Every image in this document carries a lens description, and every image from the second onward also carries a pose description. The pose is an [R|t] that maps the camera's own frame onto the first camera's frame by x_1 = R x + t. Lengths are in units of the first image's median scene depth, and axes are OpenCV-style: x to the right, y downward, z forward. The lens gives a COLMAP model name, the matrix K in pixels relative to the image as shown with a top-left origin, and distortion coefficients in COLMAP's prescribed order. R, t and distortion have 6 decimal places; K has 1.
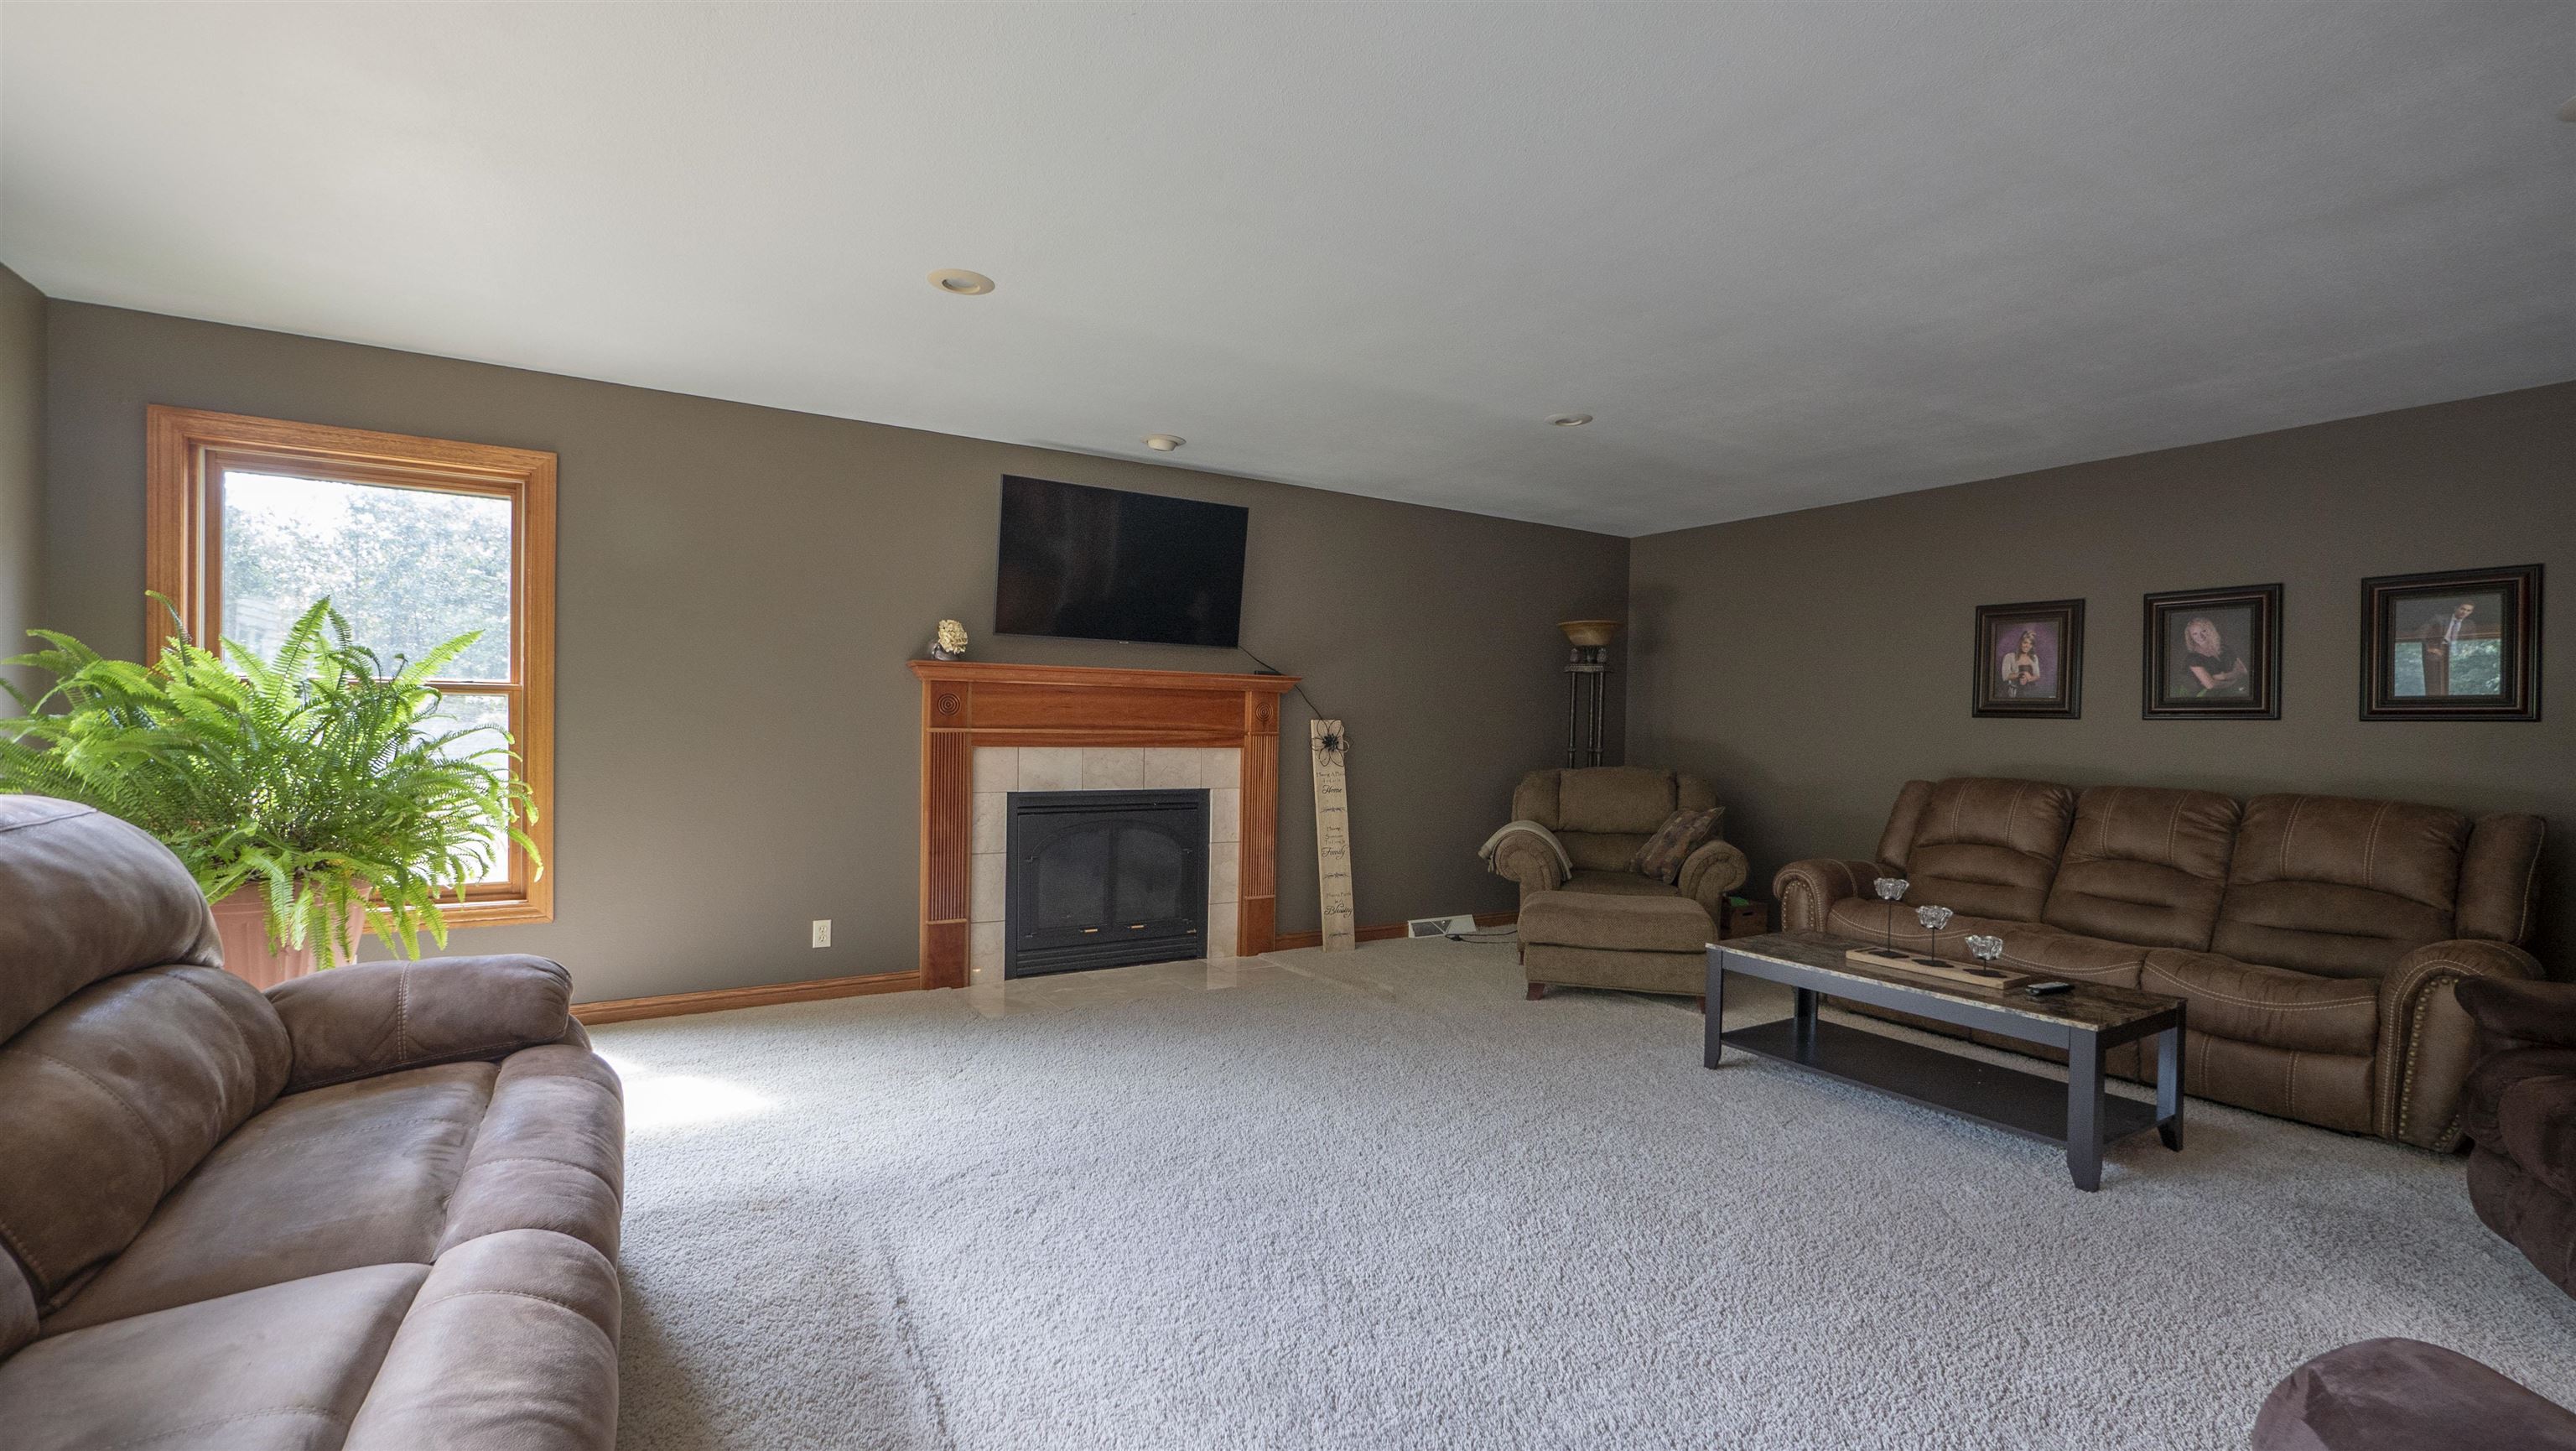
lens RADIAL K [[1092.8, 0, 1297.1], [0, 1092.8, 734.8], [0, 0, 1]] dist [-0.007768, 0.003240]
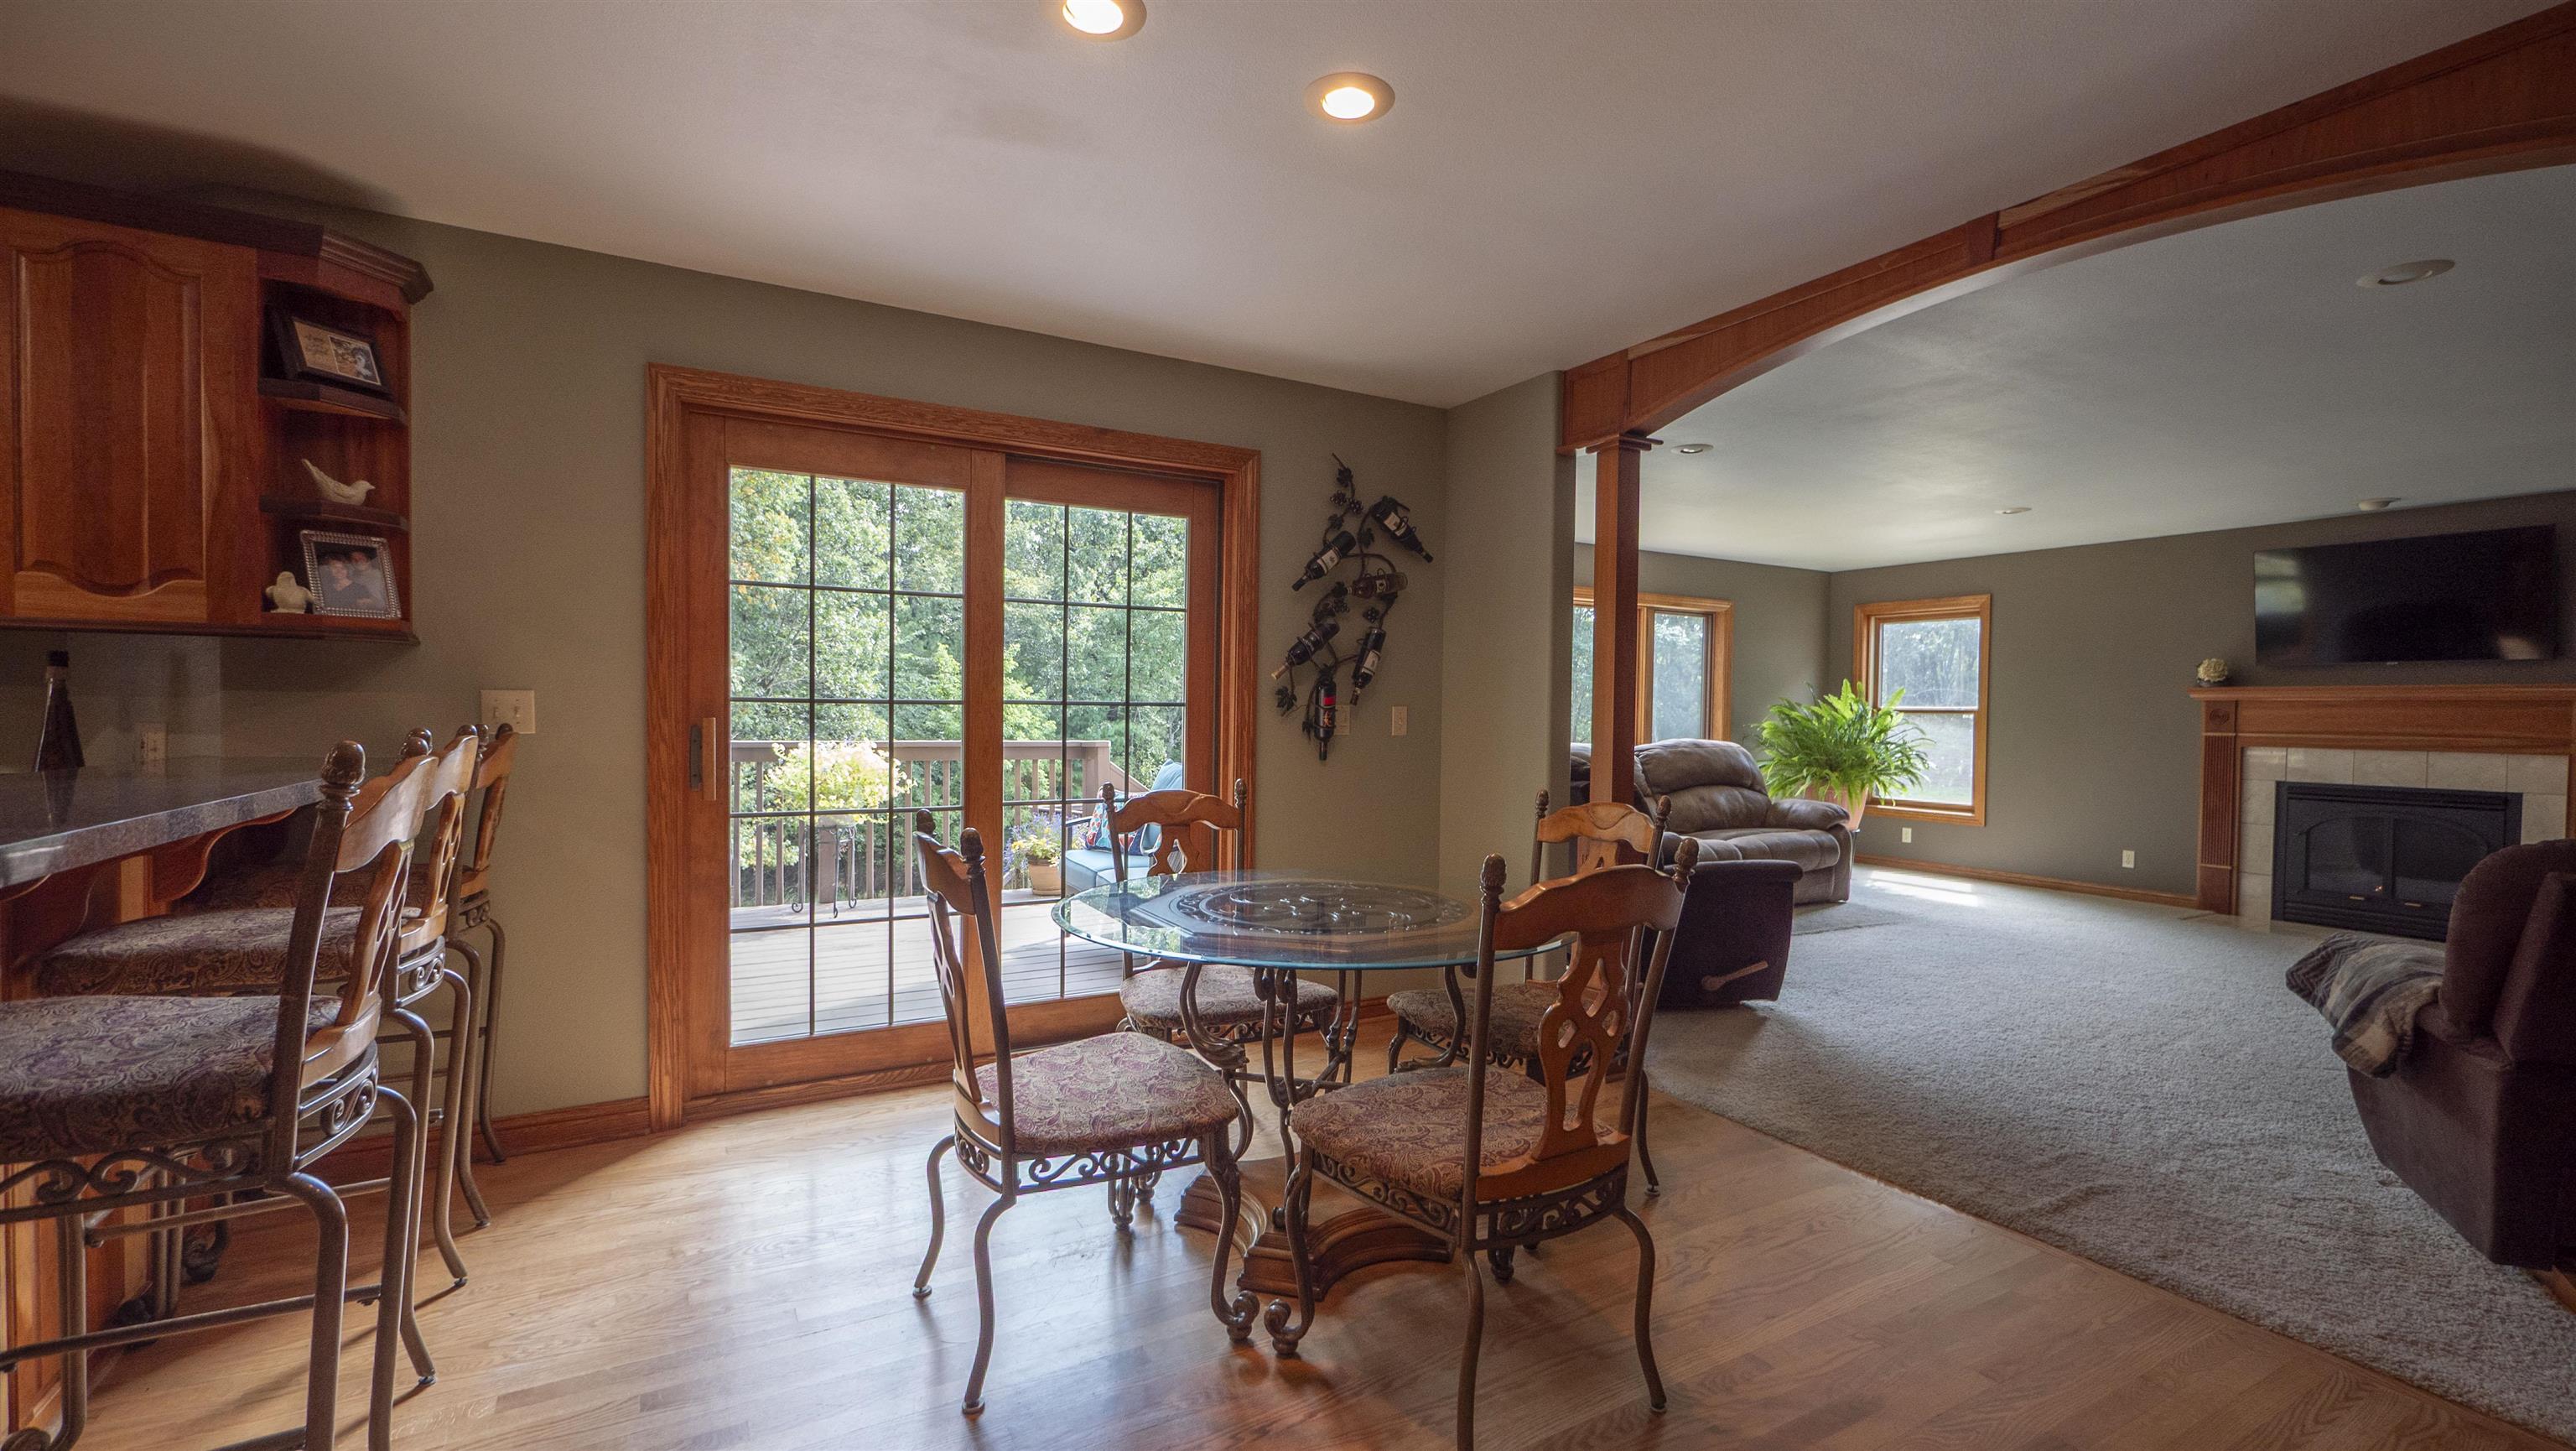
lens RADIAL K [[1092.8, 0, 1297.1], [0, 1092.8, 734.8], [0, 0, 1]] dist [-0.007768, 0.003240]
pose [[-0.028707, 0.003994, -0.999580, 1.098281], [-0.025989, 0.999651, 0.004740, 0.020451], [0.999250, 0.026114, -0.028593, -0.170855]]
